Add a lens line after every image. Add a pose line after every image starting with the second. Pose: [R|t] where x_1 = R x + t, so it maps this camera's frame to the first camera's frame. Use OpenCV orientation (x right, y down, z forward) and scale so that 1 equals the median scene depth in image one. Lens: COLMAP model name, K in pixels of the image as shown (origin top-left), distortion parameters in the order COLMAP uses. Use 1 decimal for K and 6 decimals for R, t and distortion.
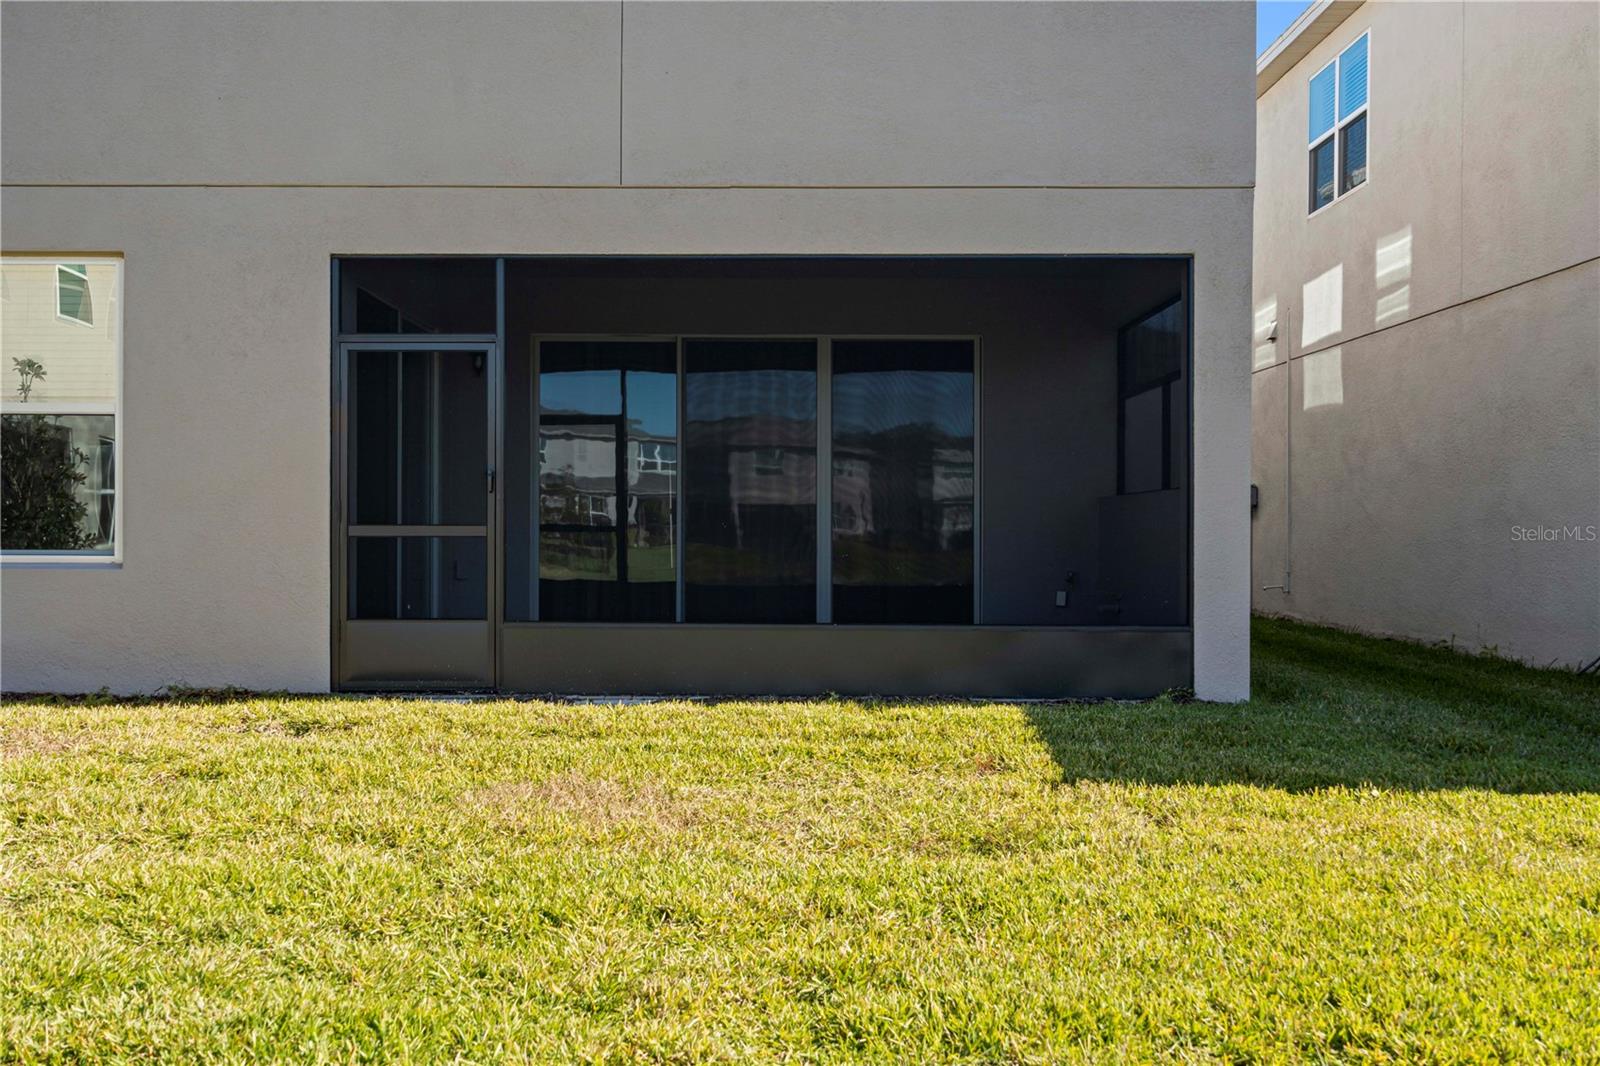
lens RADIAL K [[1619.7, 0, 800.8], [0, 1619.7, 534.6], [0, 0, 1]] dist [0.013320, 0.000000]
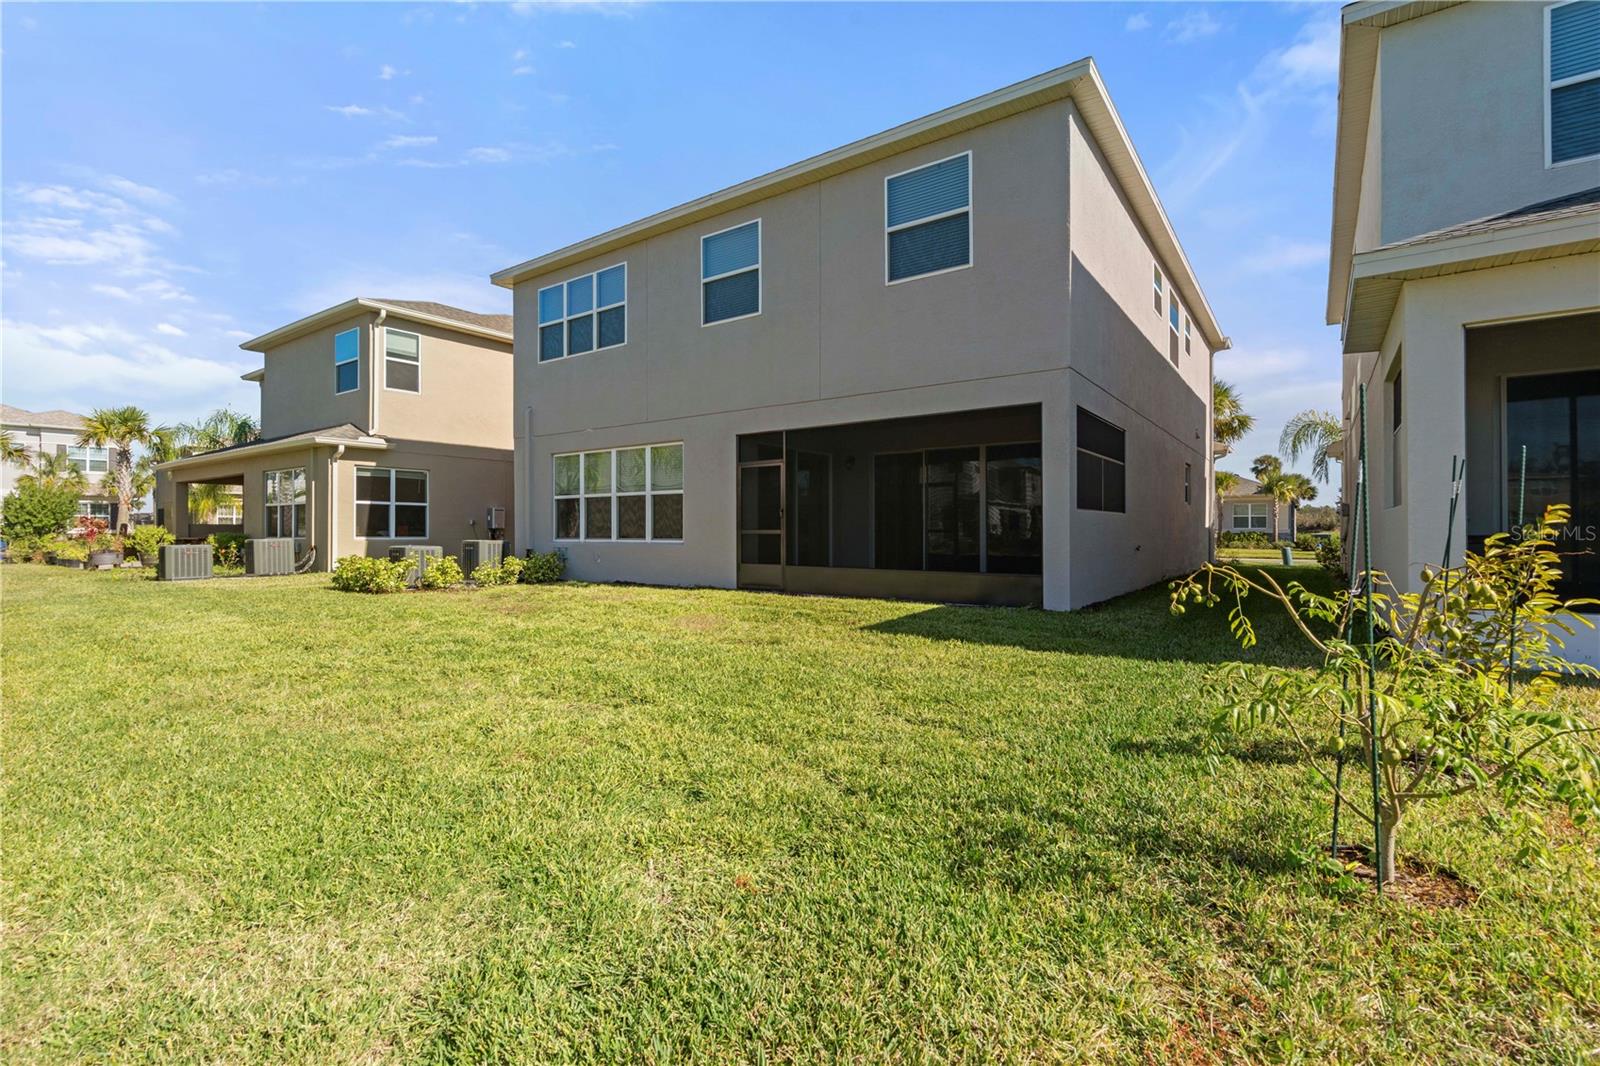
lens RADIAL K [[725.2, 0, 802.6], [0, 725.2, 532.2], [0, 0, 1]] dist [0.004666, 0.000493]
pose [[0.802428, -0.005779, -0.596721, 0.557772], [0.004505, 0.999983, -0.003626, 0.003159], [0.596732, 0.000221, 0.802441, 0.048726]]
